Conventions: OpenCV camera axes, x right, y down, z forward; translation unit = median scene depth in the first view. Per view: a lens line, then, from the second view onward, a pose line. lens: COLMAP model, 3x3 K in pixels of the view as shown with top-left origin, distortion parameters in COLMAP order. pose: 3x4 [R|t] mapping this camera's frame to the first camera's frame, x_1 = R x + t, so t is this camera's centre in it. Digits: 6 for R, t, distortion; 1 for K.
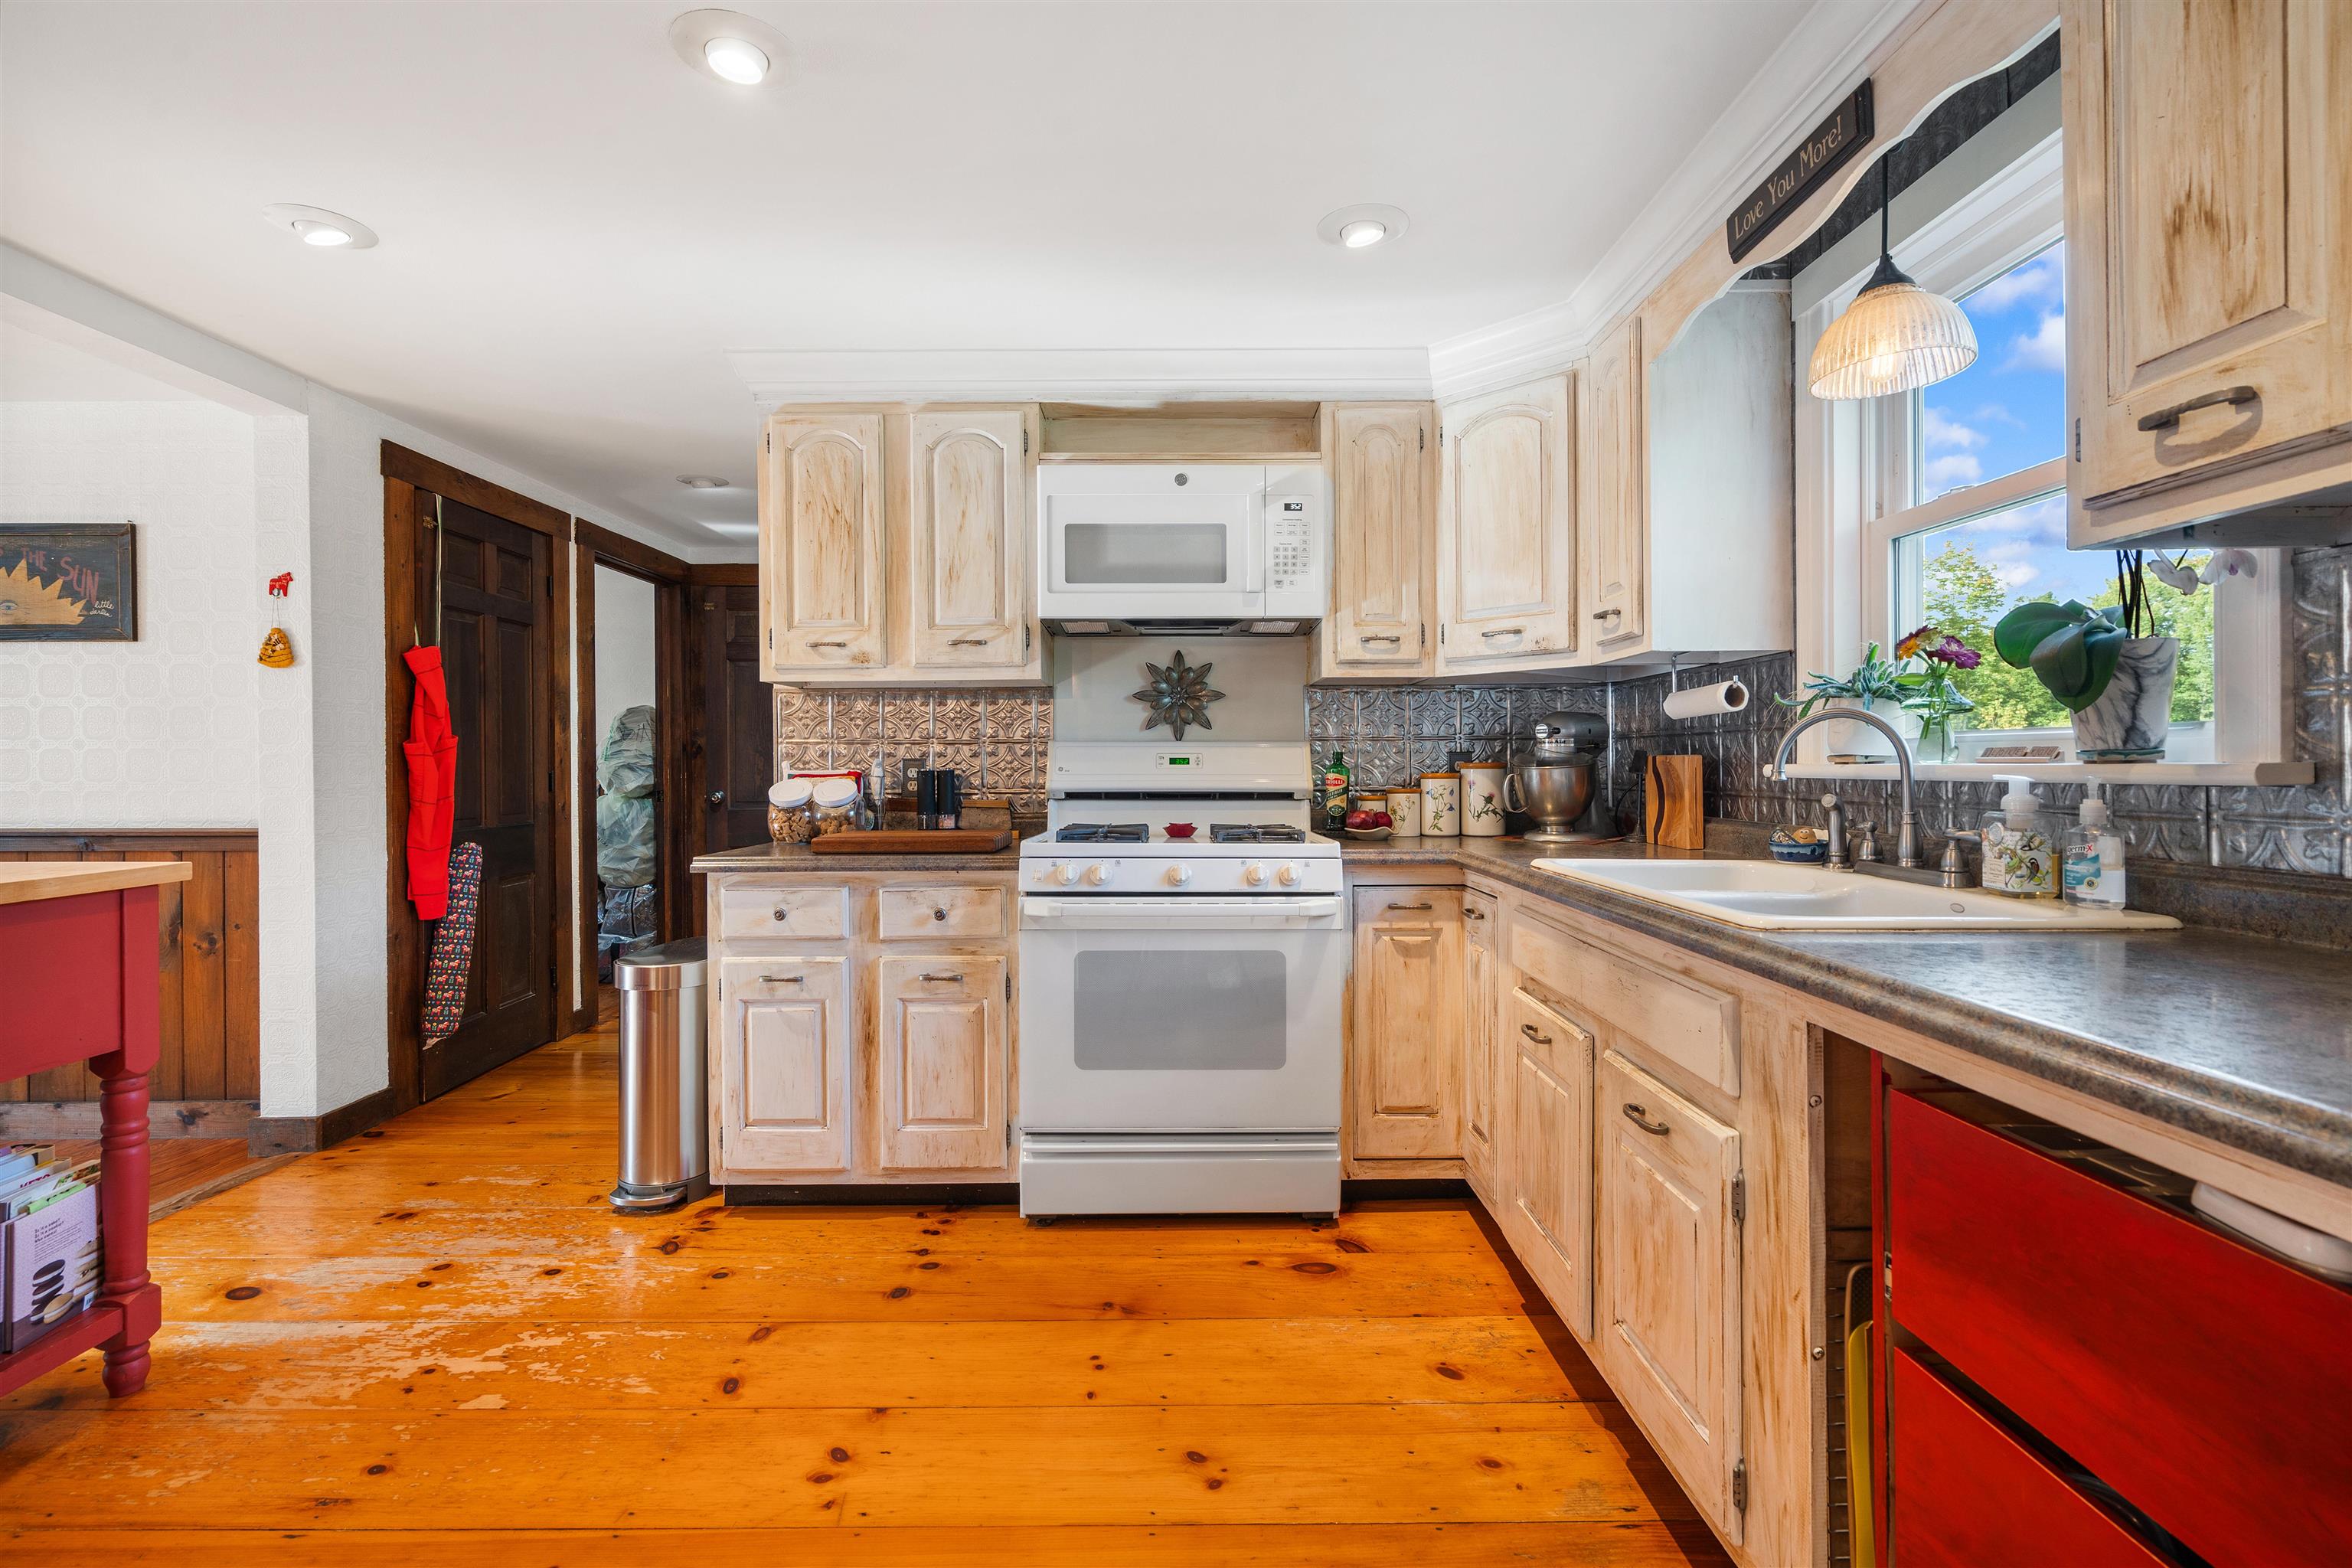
lens RADIAL K [[1065.8, 0, 1177.4], [0, 1065.8, 775.6], [0, 0, 1]] dist [-0.005231, -0.000280]
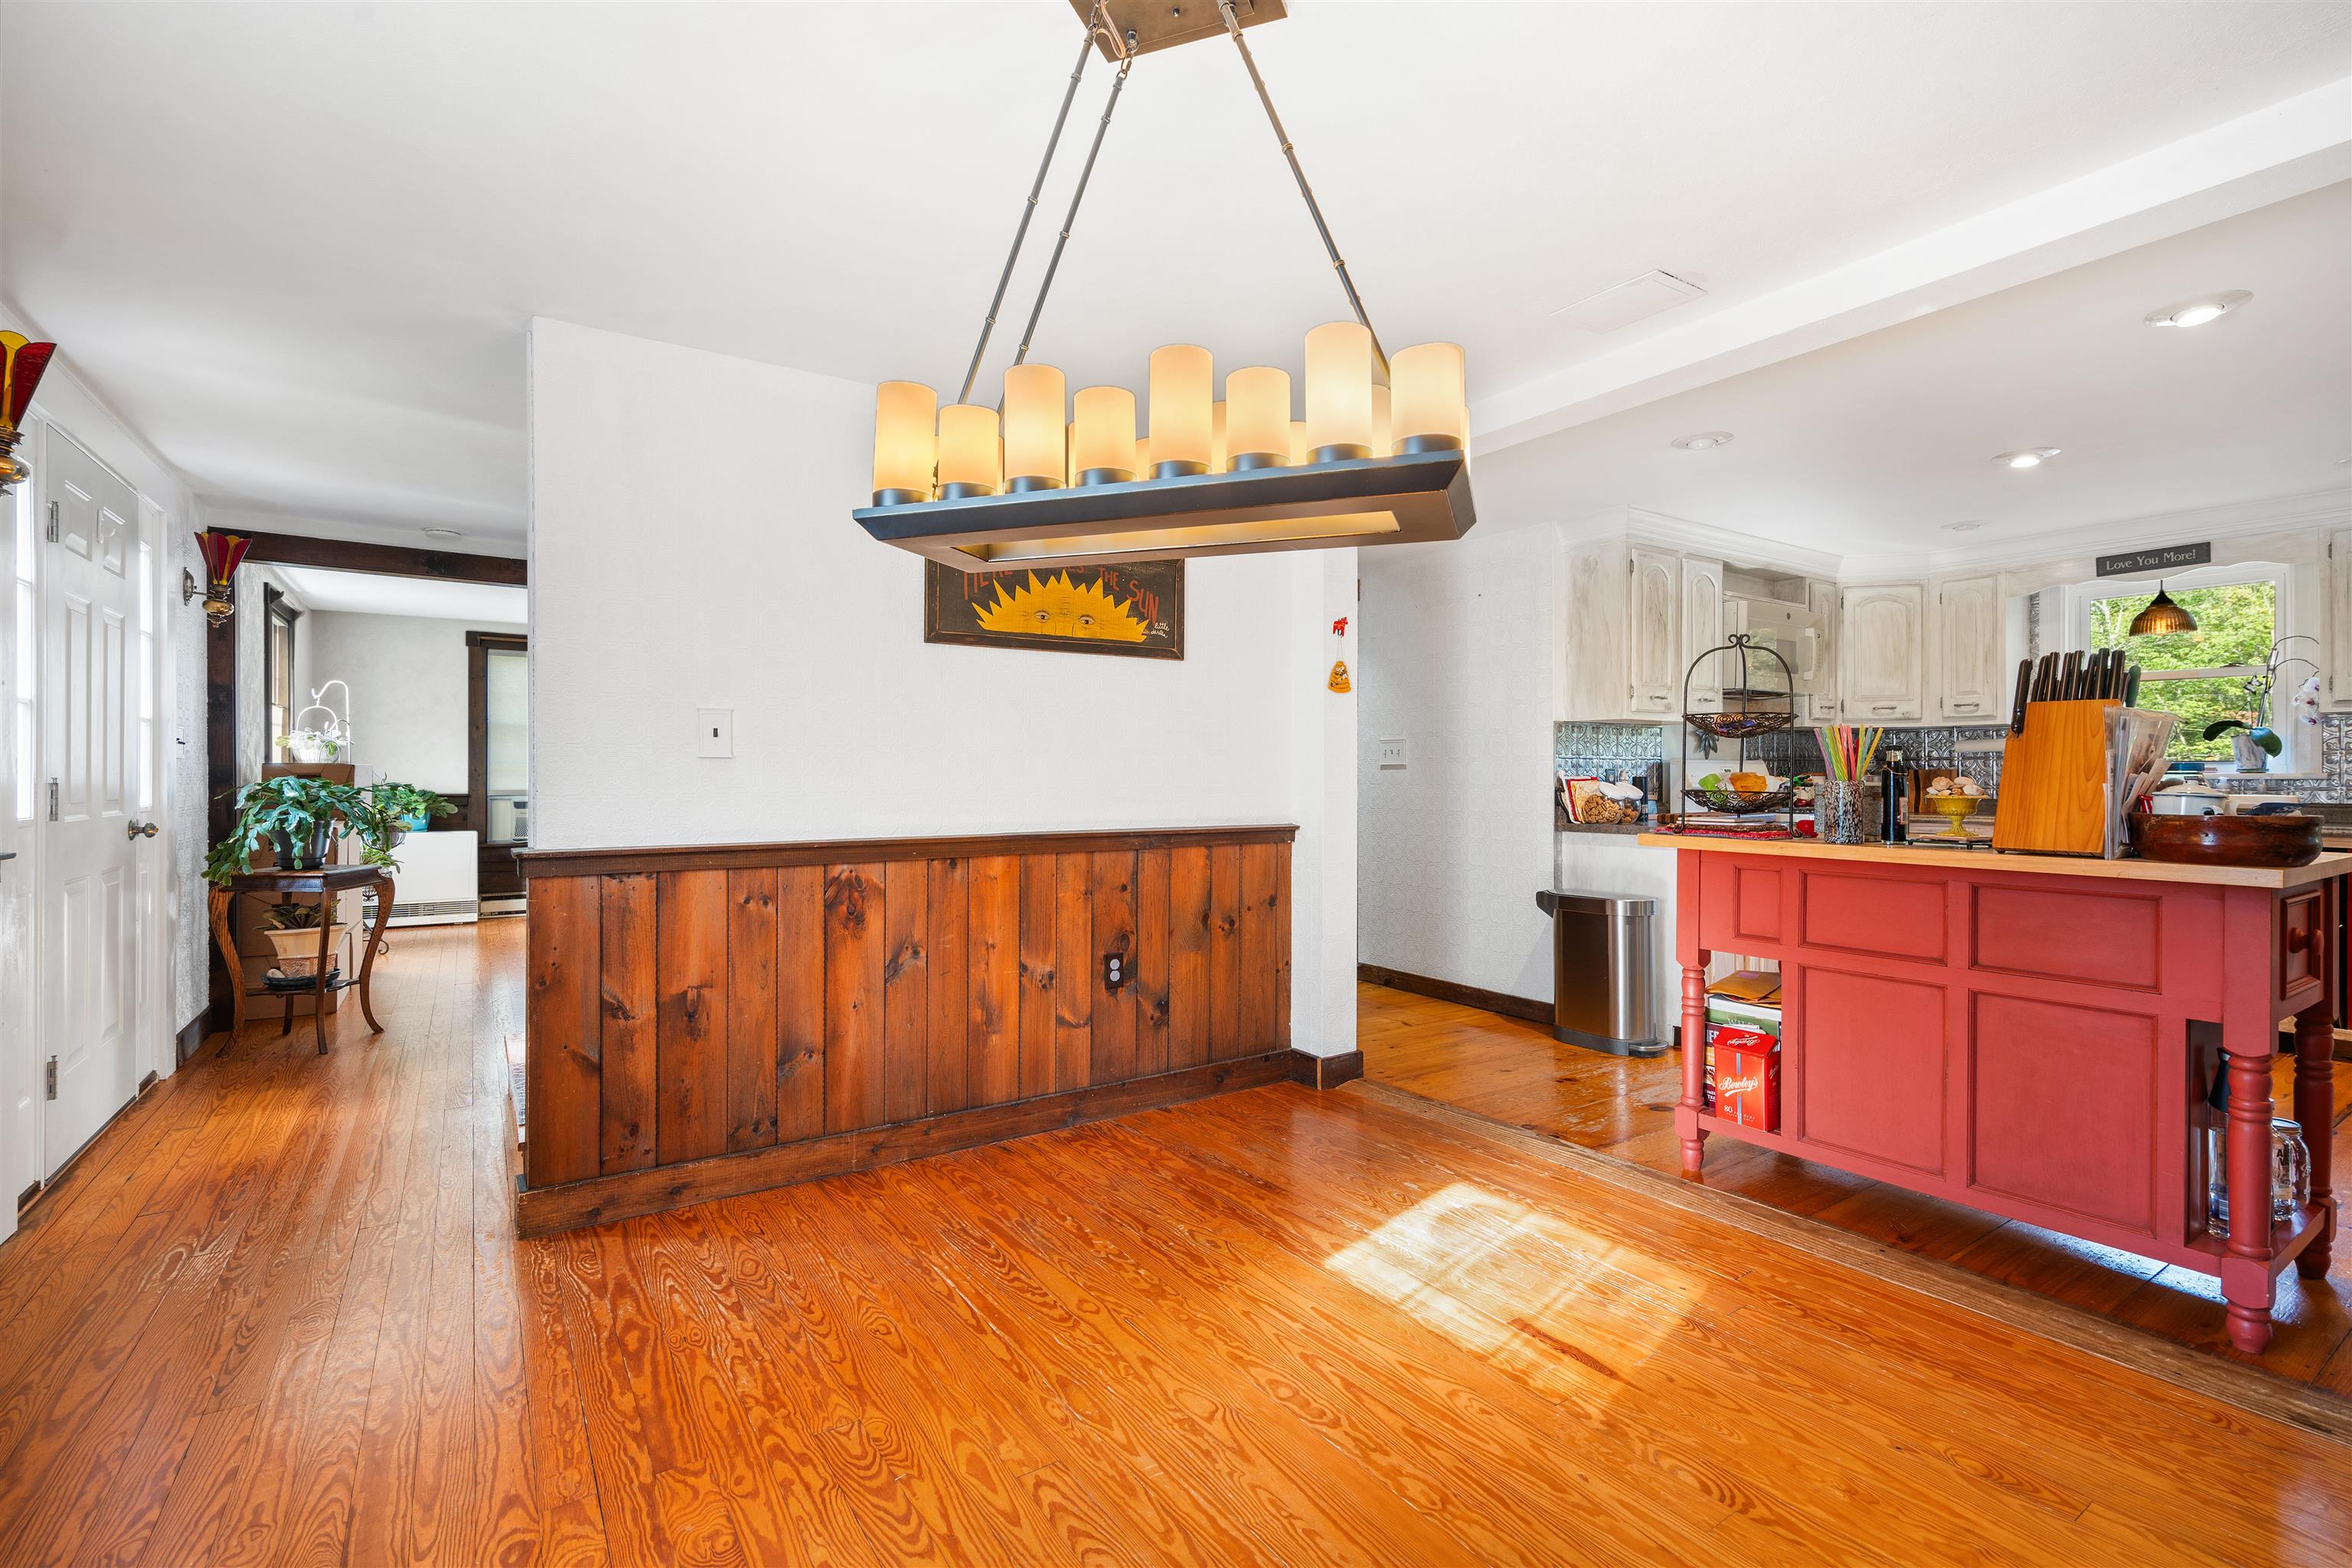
lens RADIAL K [[1065.8, 0, 1177.5], [0, 1065.8, 783.5], [0, 0, 1]] dist [-0.005231, -0.000280]
pose [[0.834258, -0.001427, 0.551373, -1.695004], [0.004244, 0.999984, -0.003833, 0.008568], [-0.551359, 0.005538, 0.834250, 0.061679]]
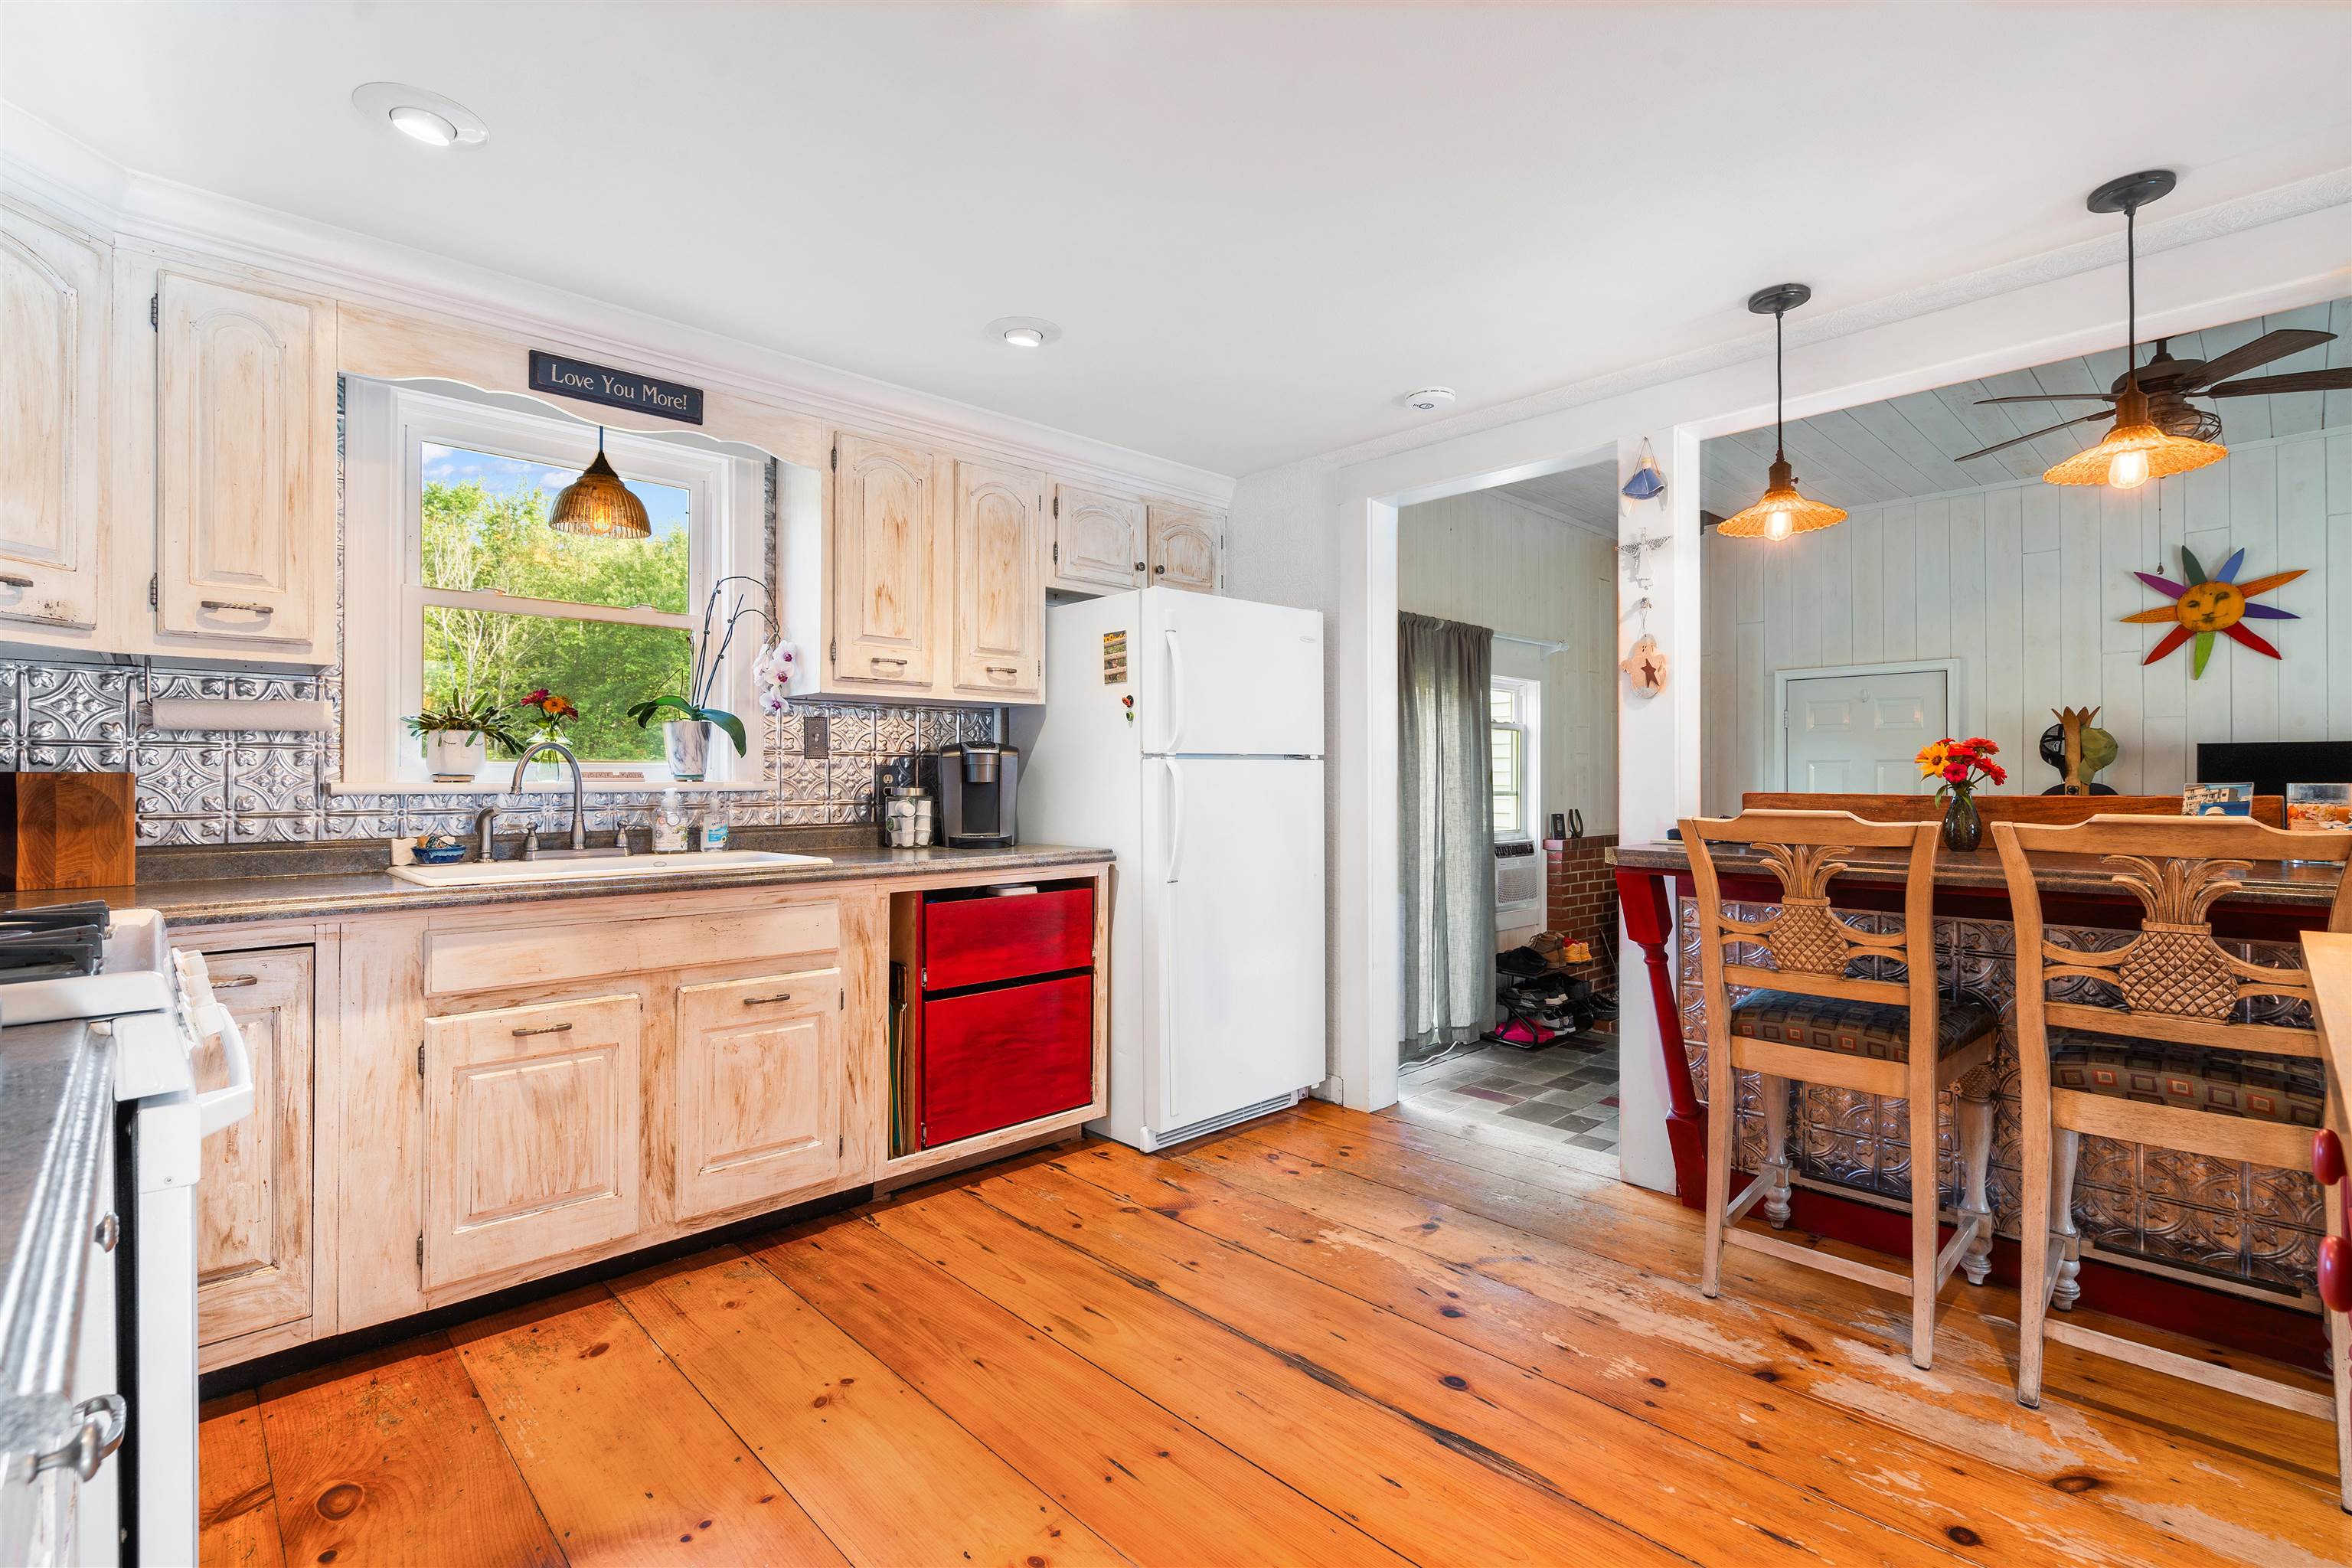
lens RADIAL K [[1065.8, 0, 1172.7], [0, 1065.8, 776.6], [0, 0, 1]] dist [-0.005231, -0.000280]
pose [[-0.688450, 0.002910, 0.725278, -0.579388], [0.008581, 0.999955, 0.004133, -0.010081], [-0.725233, 0.009069, -0.688444, 0.825742]]
